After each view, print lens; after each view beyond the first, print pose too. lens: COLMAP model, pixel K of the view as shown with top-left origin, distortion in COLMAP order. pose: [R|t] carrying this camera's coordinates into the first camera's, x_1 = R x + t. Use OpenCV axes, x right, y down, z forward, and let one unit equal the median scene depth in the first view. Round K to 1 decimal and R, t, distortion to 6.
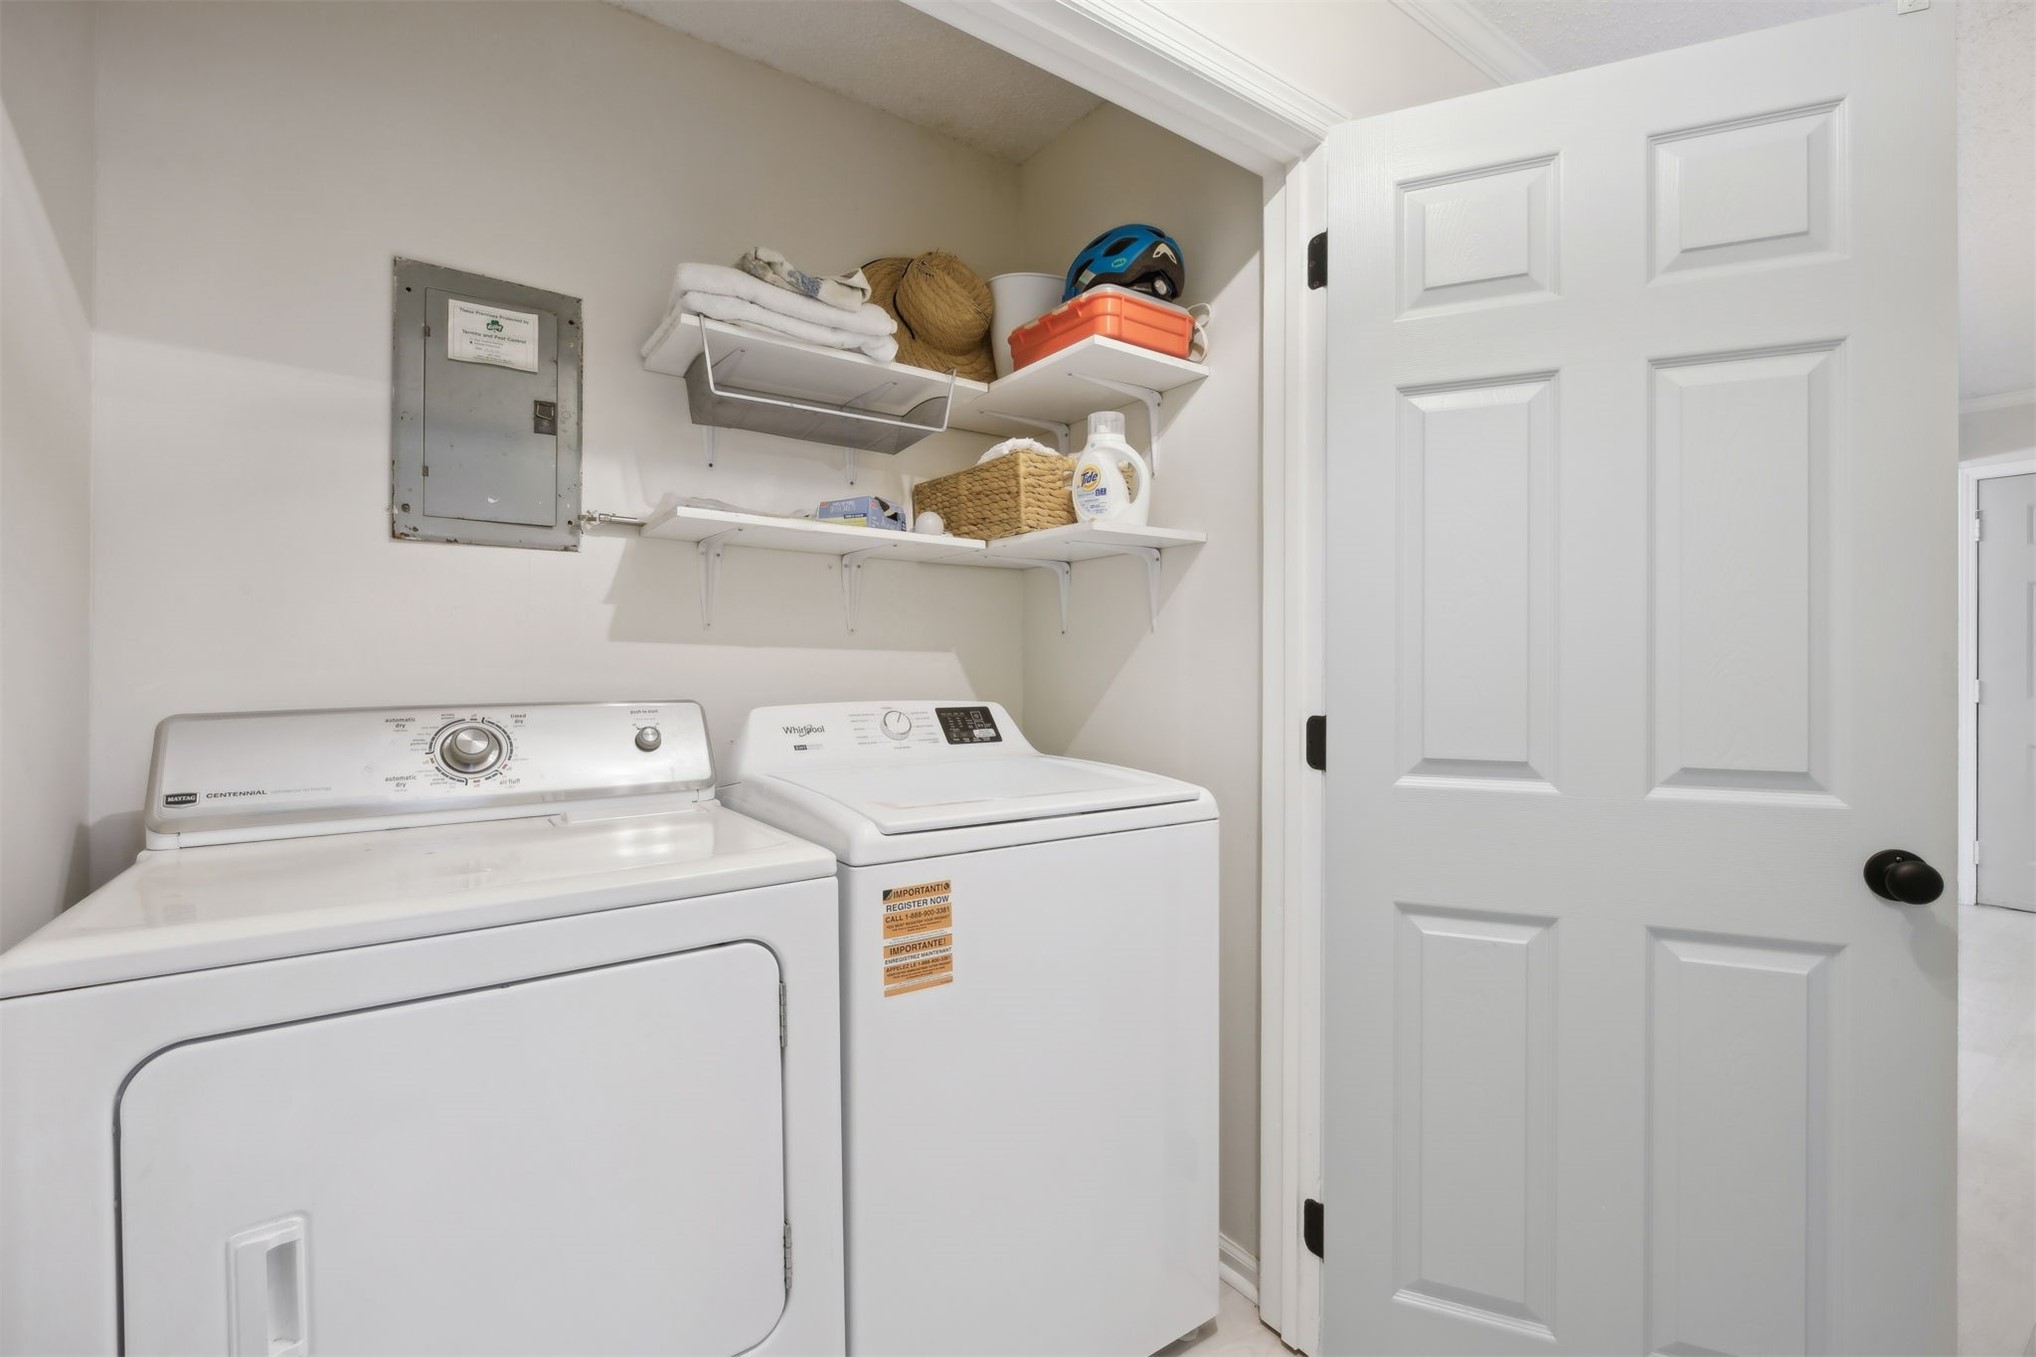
lens RADIAL K [[805.3, 0, 1009.2], [0, 805.3, 684.4], [0, 0, 1]] dist [0.016764, 0.000093]
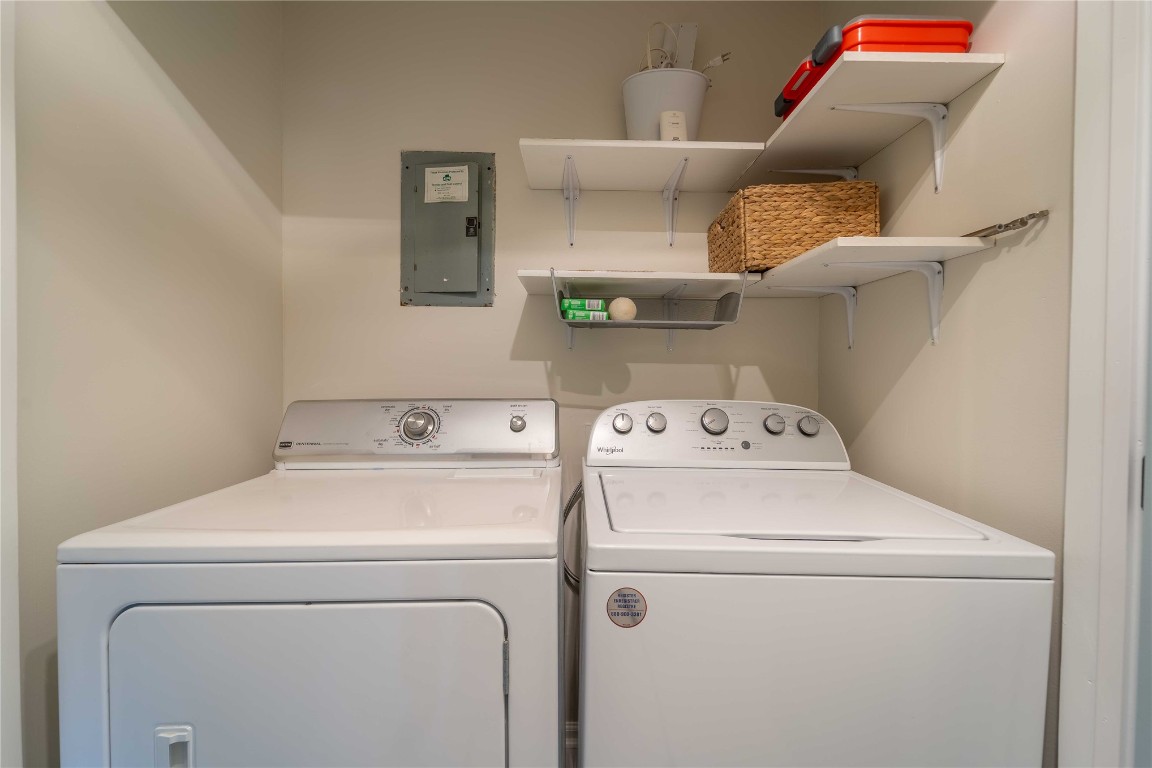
lens RADIAL K [[462.7, 0, 576.0], [0, 462.7, 384.0], [0, 0, 1]] dist [-0.004059, -0.000036]
pose [[0.854479, 0.007276, -0.519435, 0.112696], [-0.011510, 0.999922, -0.004928, -0.005129], [0.519358, 0.010190, 0.854496, 0.322742]]
